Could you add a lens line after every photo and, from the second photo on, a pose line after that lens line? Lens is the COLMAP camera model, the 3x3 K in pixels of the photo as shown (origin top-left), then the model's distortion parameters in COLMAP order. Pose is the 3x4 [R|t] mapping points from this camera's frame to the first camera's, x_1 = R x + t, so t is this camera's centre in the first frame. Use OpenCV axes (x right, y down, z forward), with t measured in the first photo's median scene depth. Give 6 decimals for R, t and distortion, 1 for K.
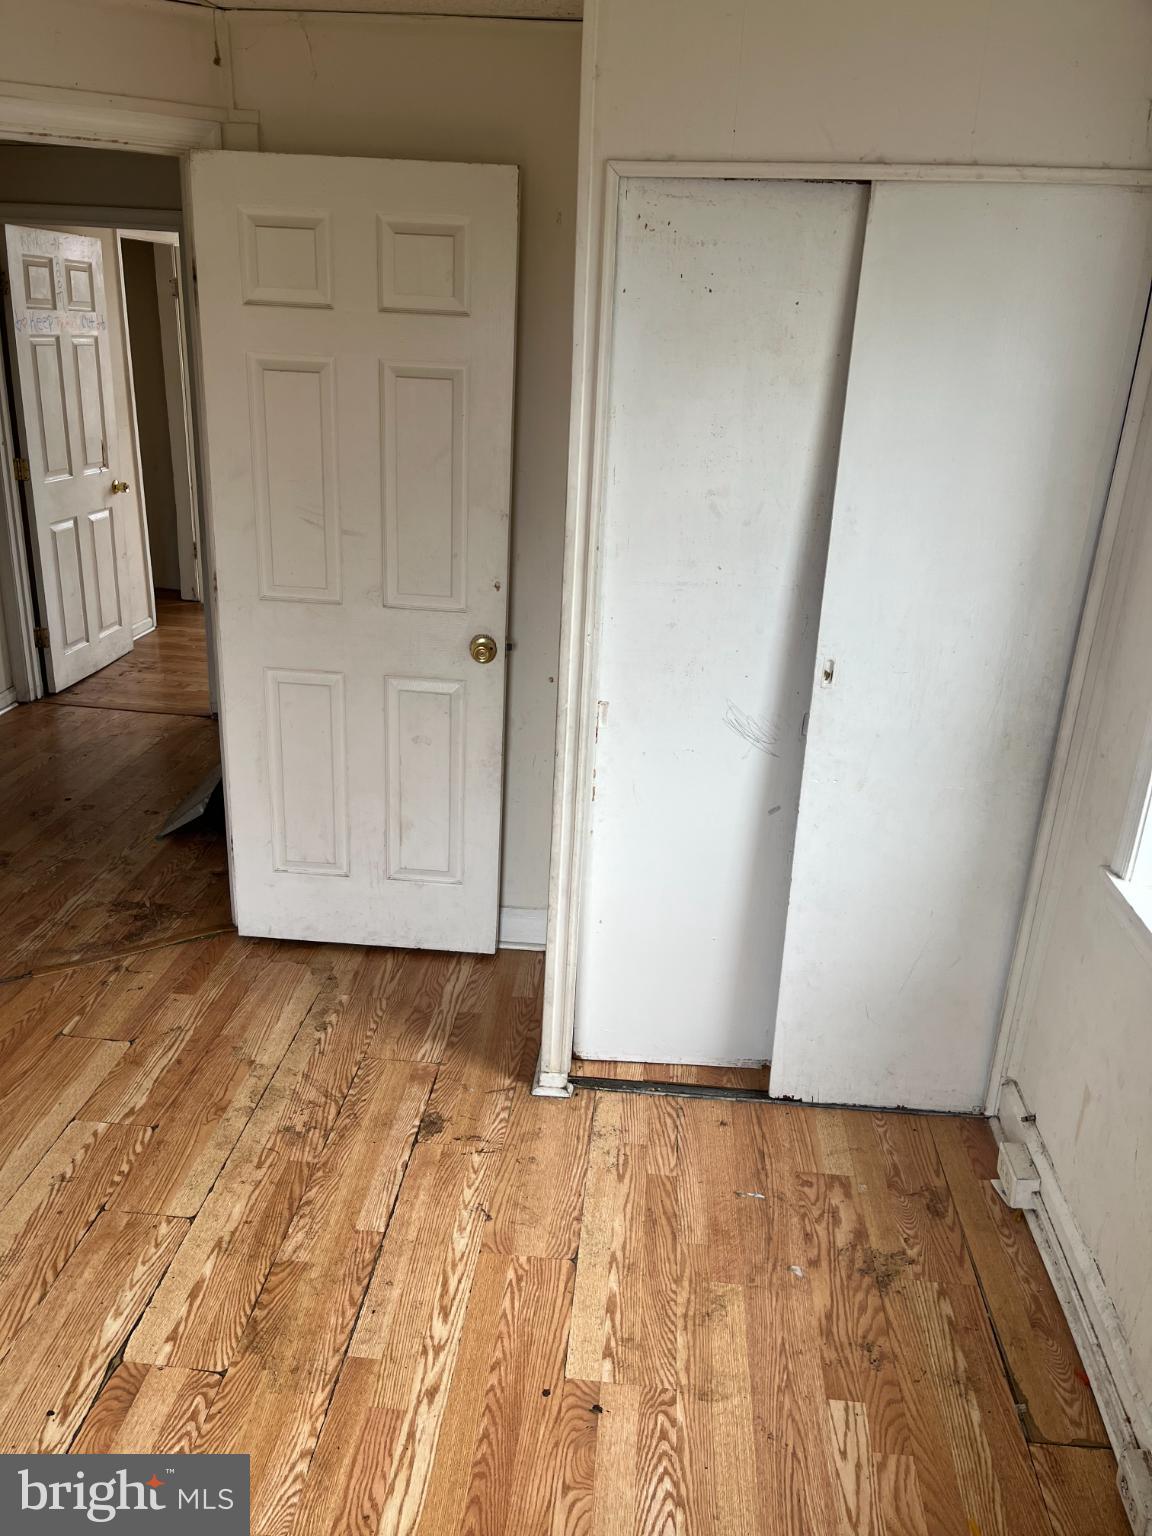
lens RADIAL K [[1198.5, 0, 563.0], [0, 1198.5, 762.3], [0, 0, 1]] dist [0.051579, -0.082737]
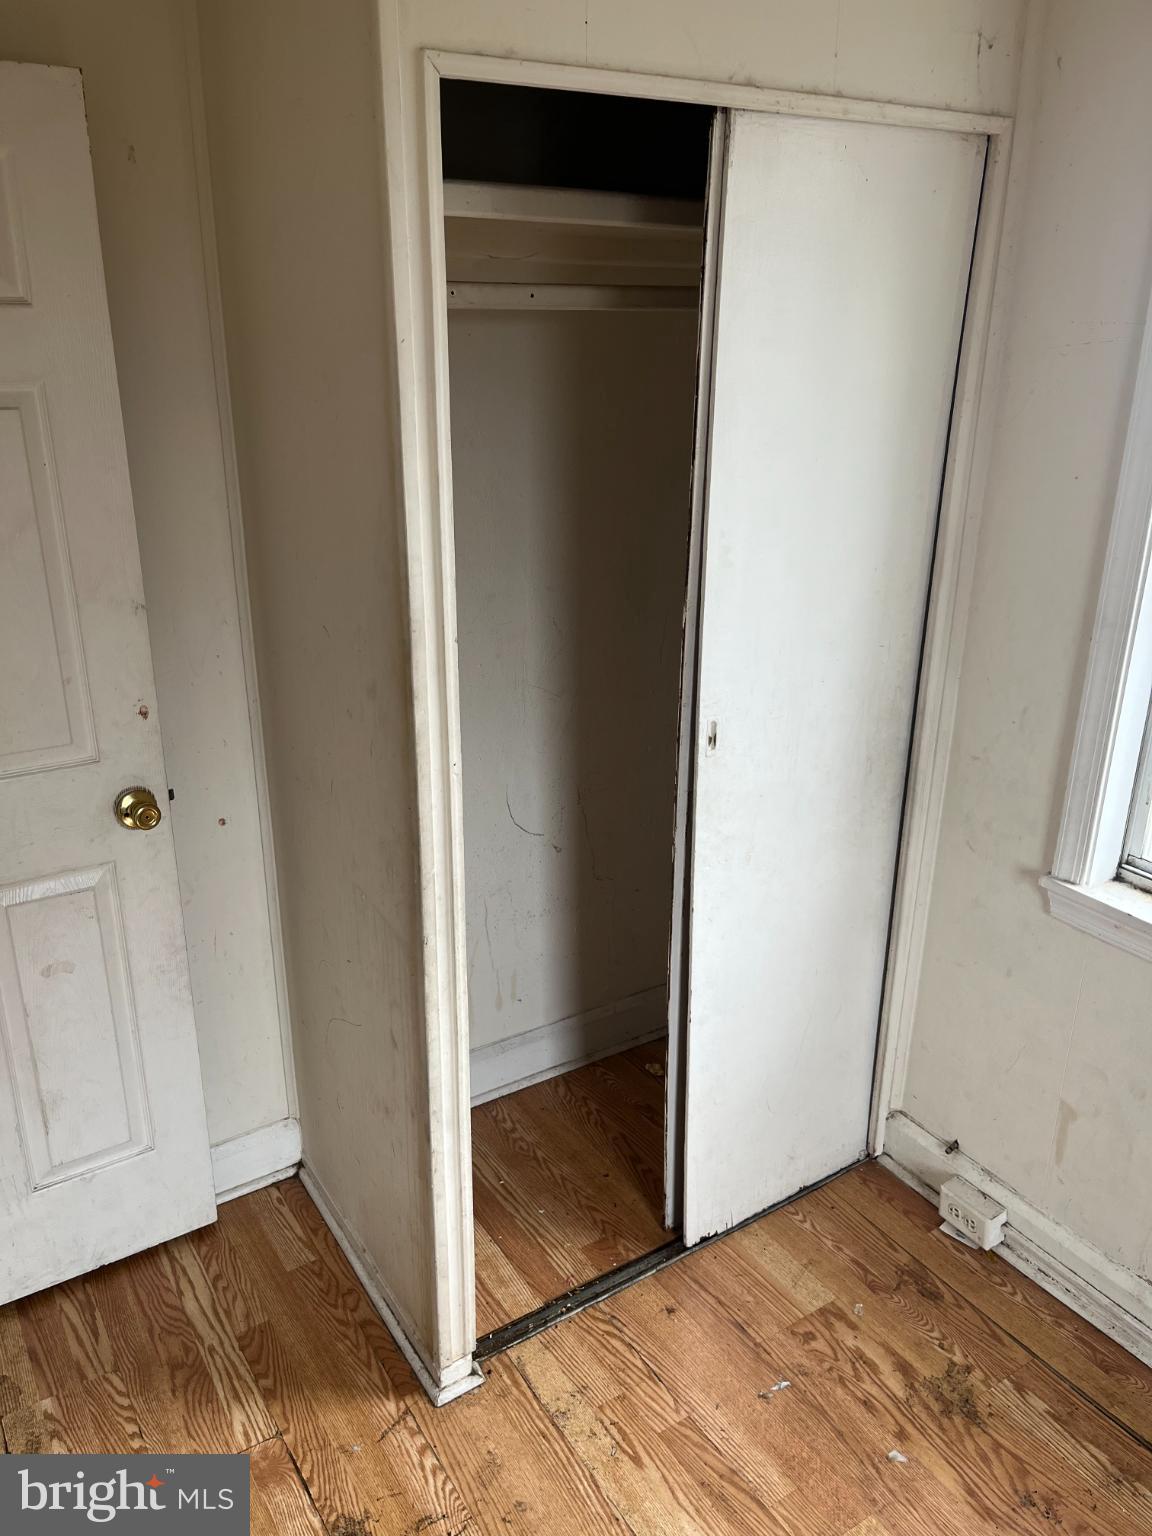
lens RADIAL K [[1198.5, 0, 606.1], [0, 1198.5, 761.6], [0, 0, 1]] dist [0.051579, -0.082737]
pose [[0.782607, -0.246115, 0.571799, -0.233539], [0.236312, 0.967228, 0.092882, -0.118263], [-0.575920, 0.062432, 0.815119, 0.307293]]
